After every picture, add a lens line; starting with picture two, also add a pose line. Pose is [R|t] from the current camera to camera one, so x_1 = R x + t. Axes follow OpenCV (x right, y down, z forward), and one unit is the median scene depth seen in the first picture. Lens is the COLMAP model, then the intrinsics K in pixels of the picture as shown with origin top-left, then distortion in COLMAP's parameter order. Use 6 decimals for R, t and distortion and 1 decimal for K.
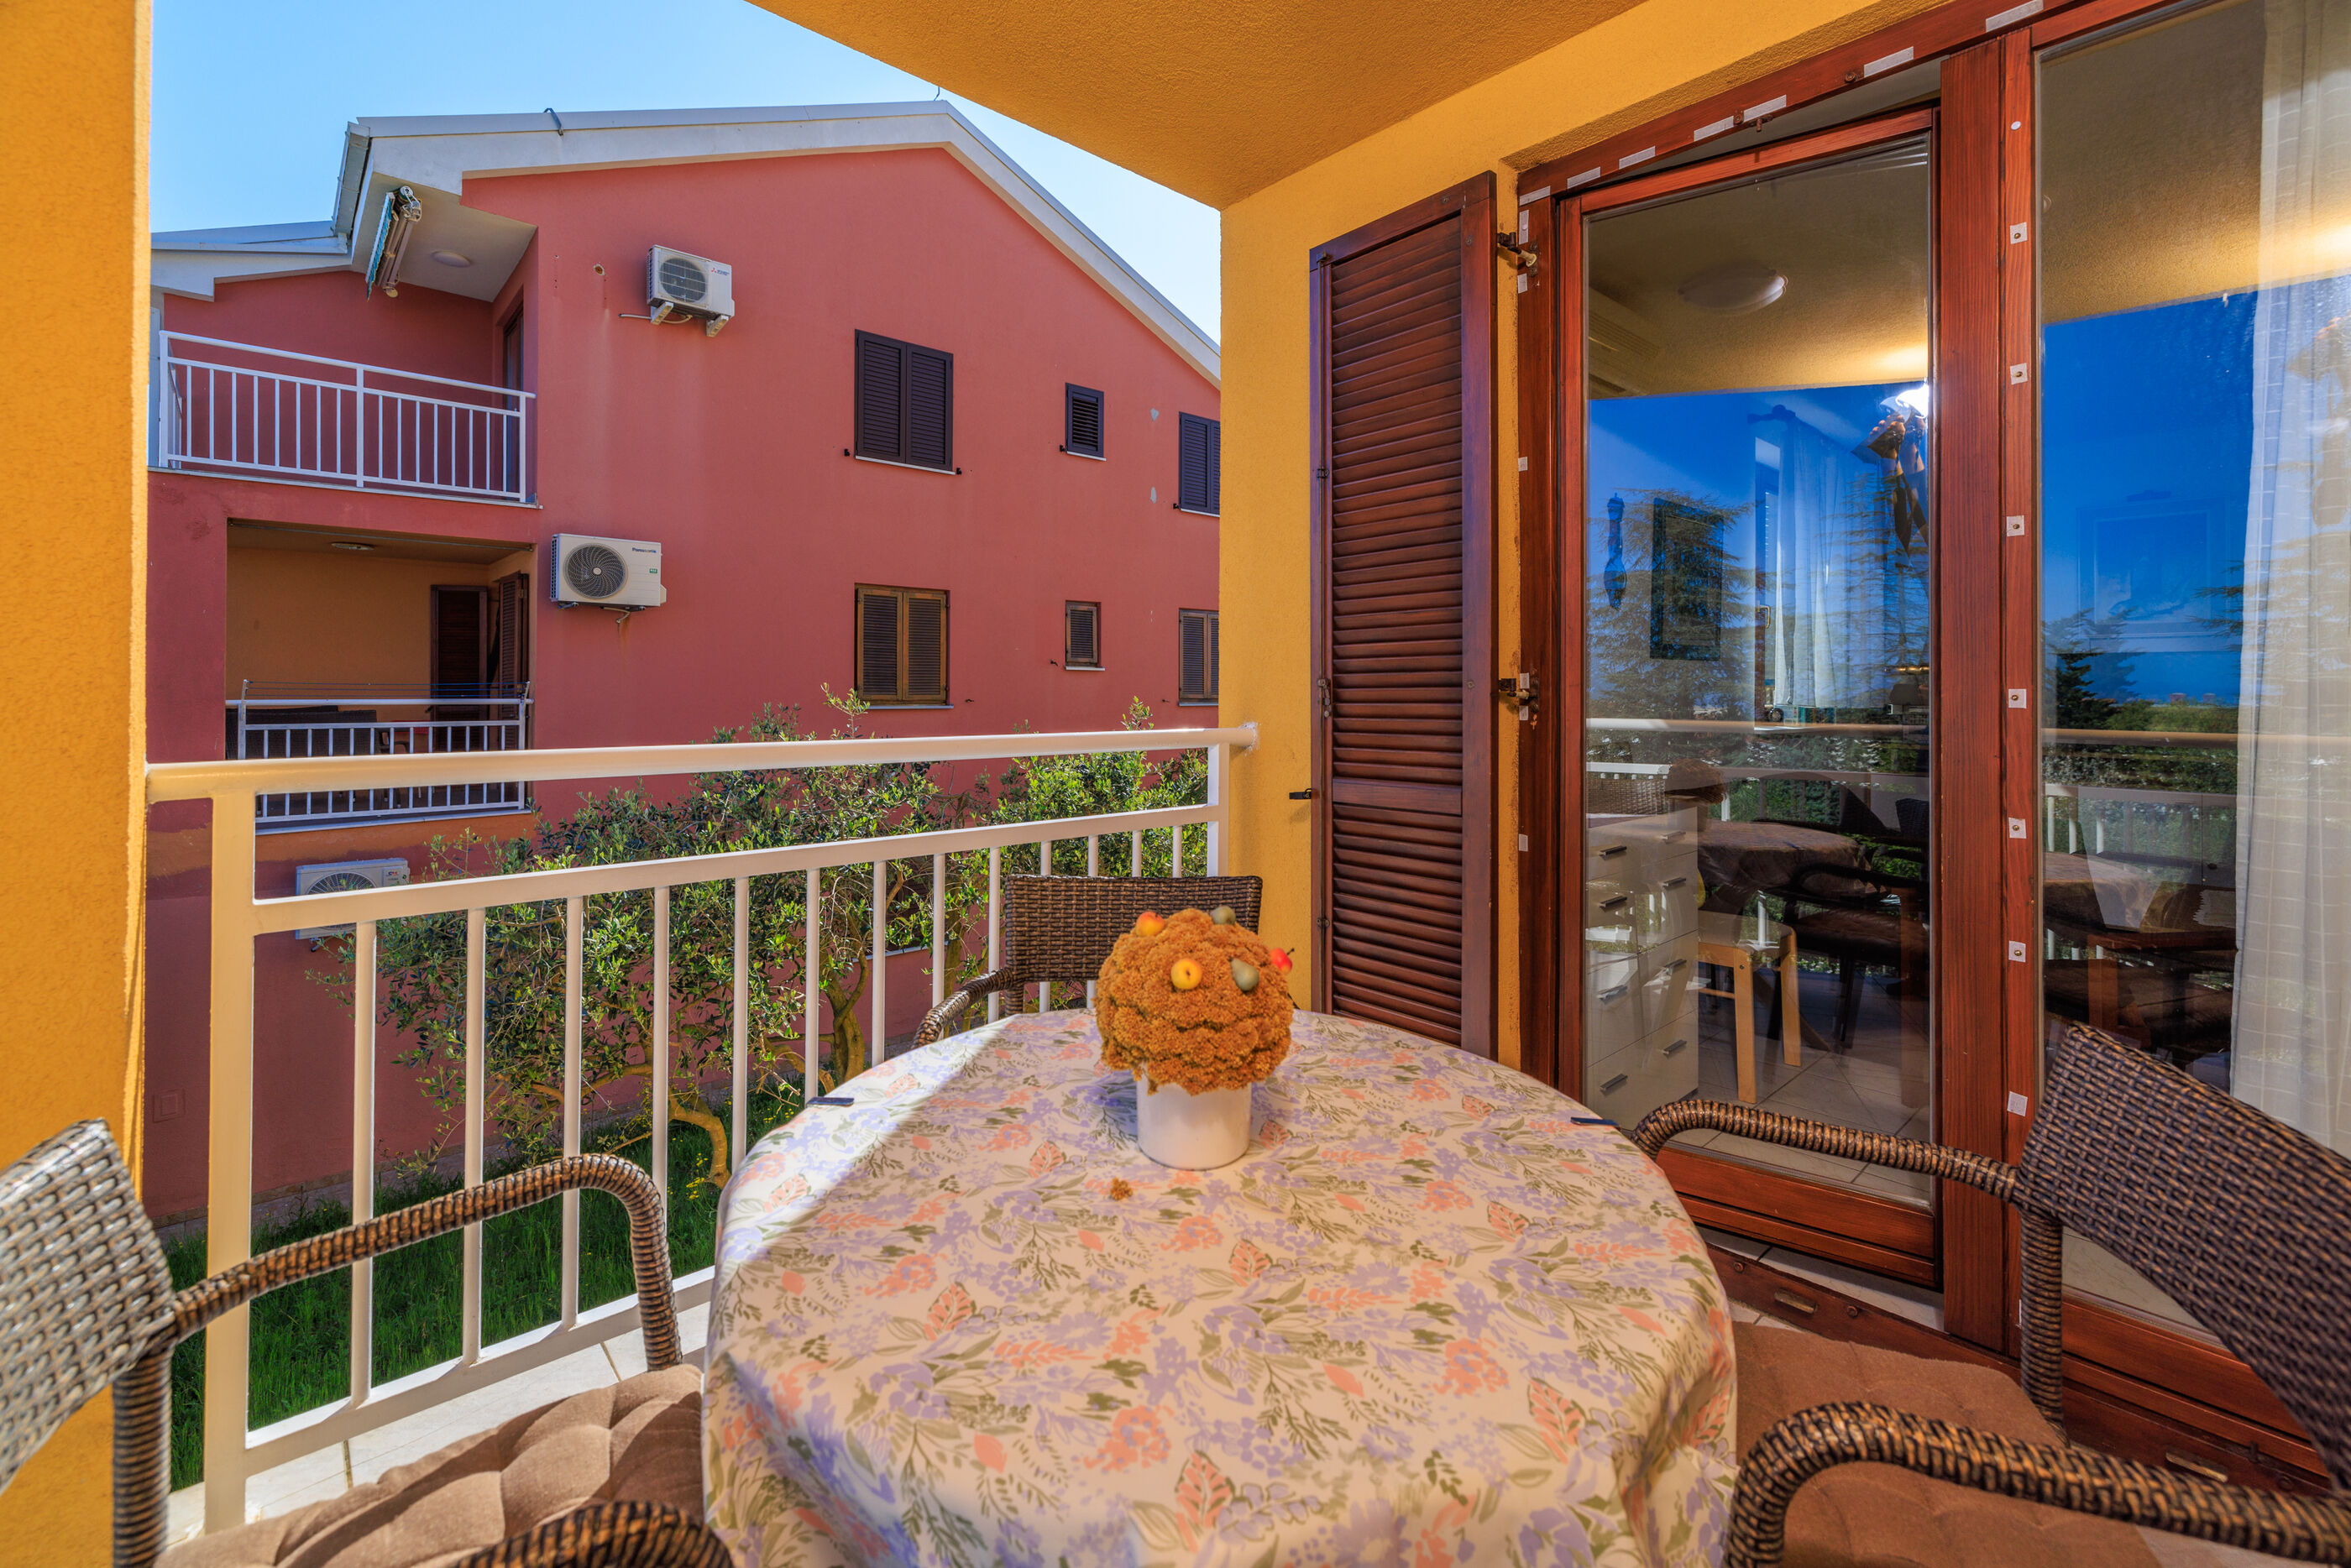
lens RADIAL K [[1005.3, 0, 1185.5], [0, 1005.3, 708.2], [0, 0, 1]] dist [0.001705, 0.000128]
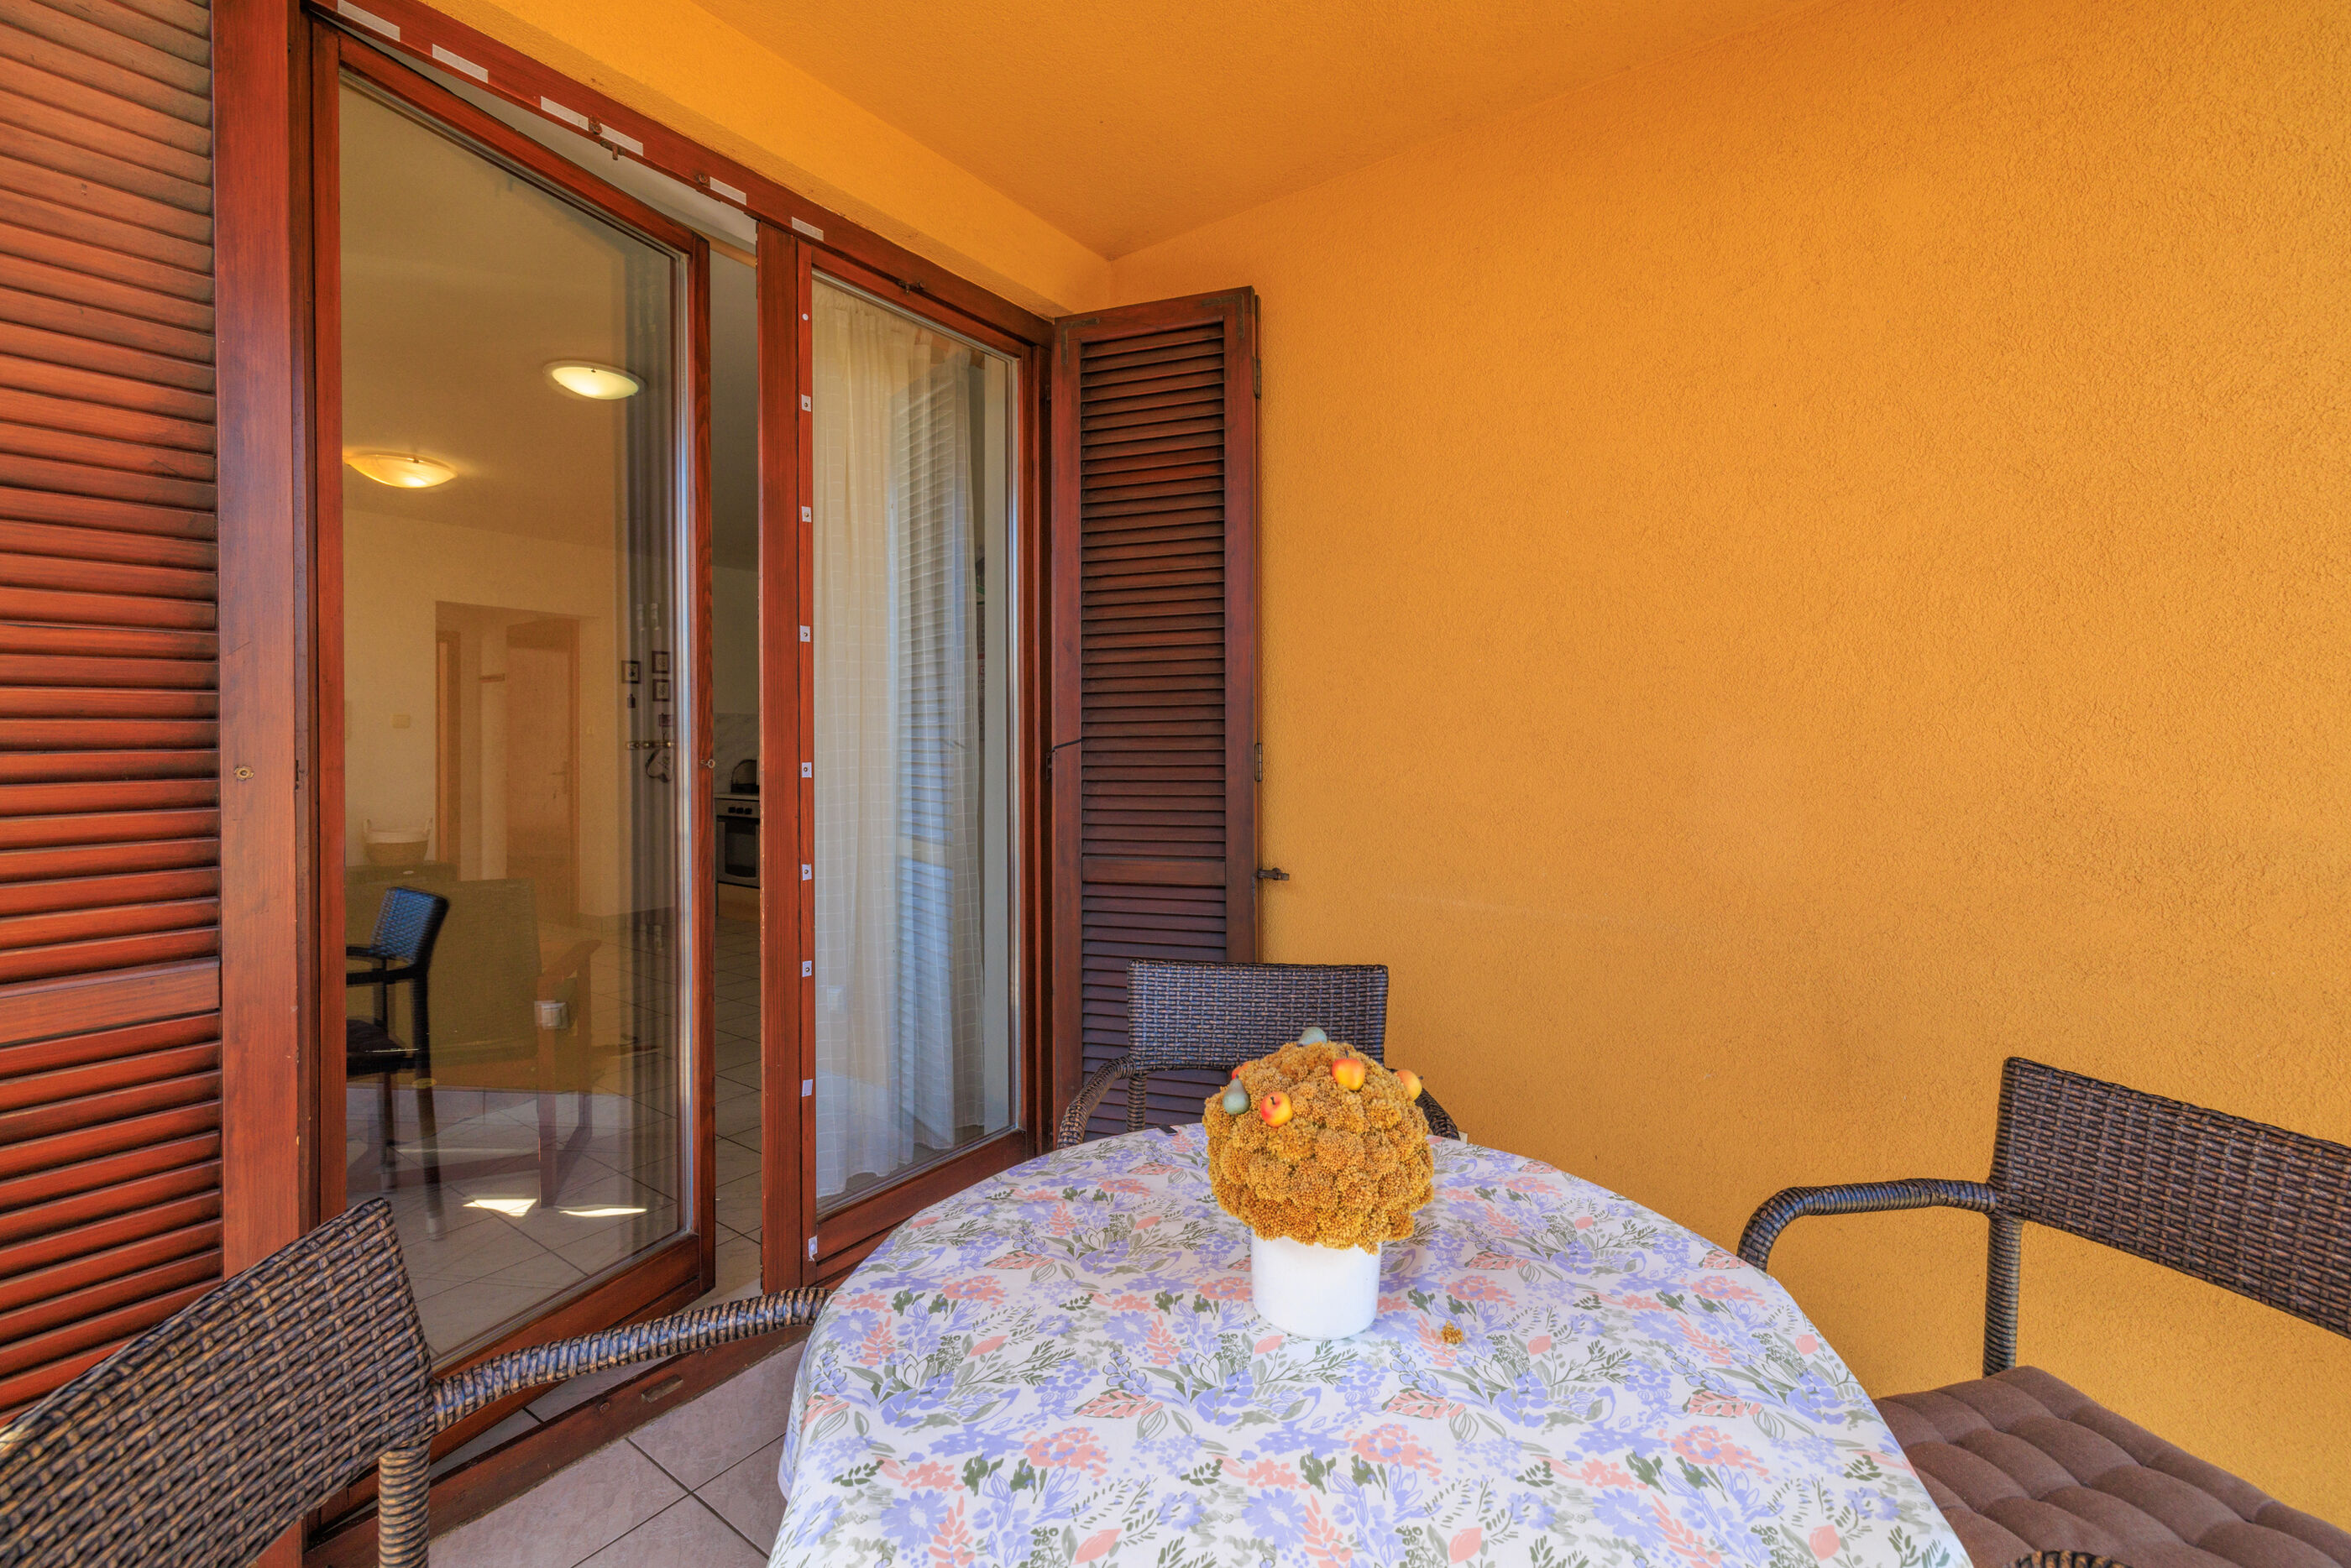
lens RADIAL K [[1013.0, 0, 1174.8], [0, 1013.0, 762.1], [0, 0, 1]] dist [0.001451, 0.000301]
pose [[-0.212473, -0.024925, 0.976849, -0.514765], [0.019481, 0.999368, 0.029737, -0.047882], [-0.976973, 0.025348, -0.211854, 0.806851]]
